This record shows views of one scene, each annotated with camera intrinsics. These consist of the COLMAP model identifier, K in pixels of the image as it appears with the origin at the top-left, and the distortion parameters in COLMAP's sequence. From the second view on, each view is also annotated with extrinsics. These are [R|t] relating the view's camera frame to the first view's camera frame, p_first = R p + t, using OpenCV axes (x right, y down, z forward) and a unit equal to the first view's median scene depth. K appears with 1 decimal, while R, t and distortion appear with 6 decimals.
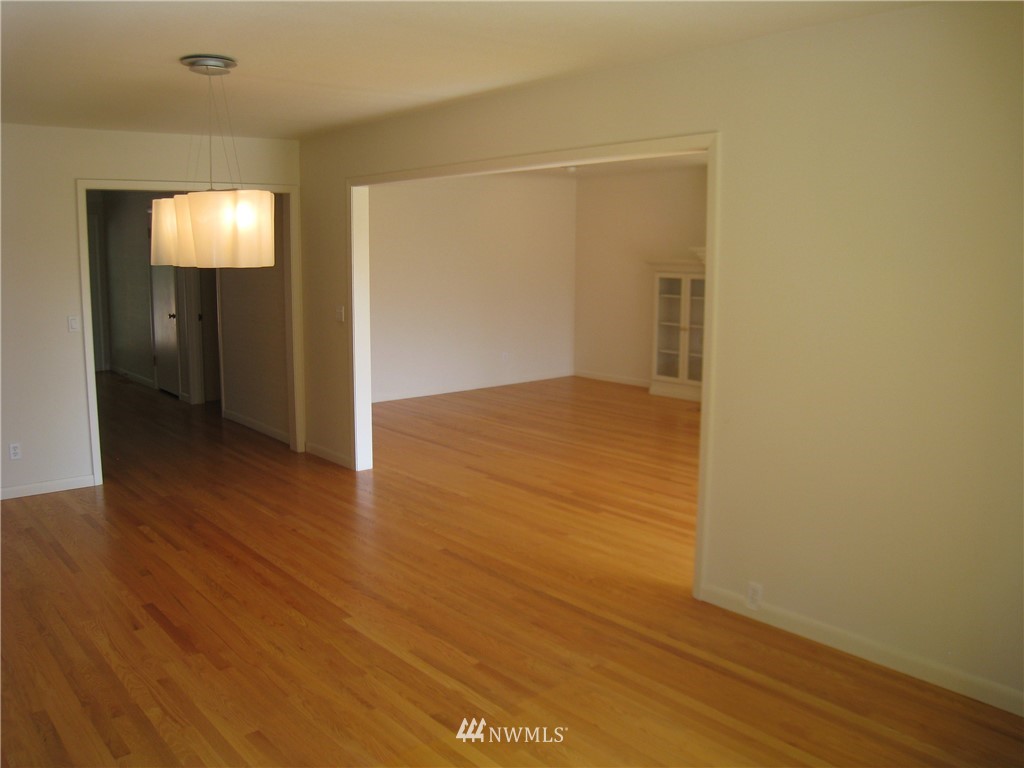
lens RADIAL K [[854.2, 0, 468.1], [0, 854.2, 367.7], [0, 0, 1]] dist [-0.166989, 0.109115]
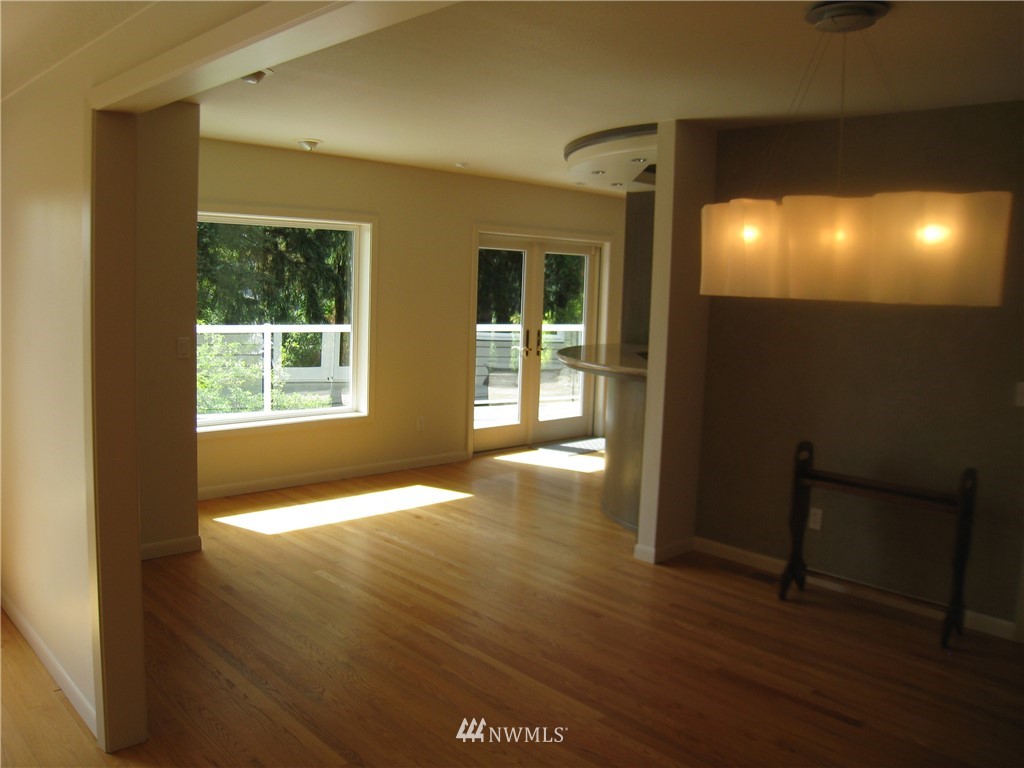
lens RADIAL K [[854.2, 0, 468.1], [0, 854.2, 367.7], [0, 0, 1]] dist [-0.166989, 0.109115]
pose [[-0.998107, -0.021522, -0.057607, 0.045575], [-0.034602, 0.970951, 0.236762, -0.250815], [0.050838, 0.238307, -0.969858, 1.909109]]
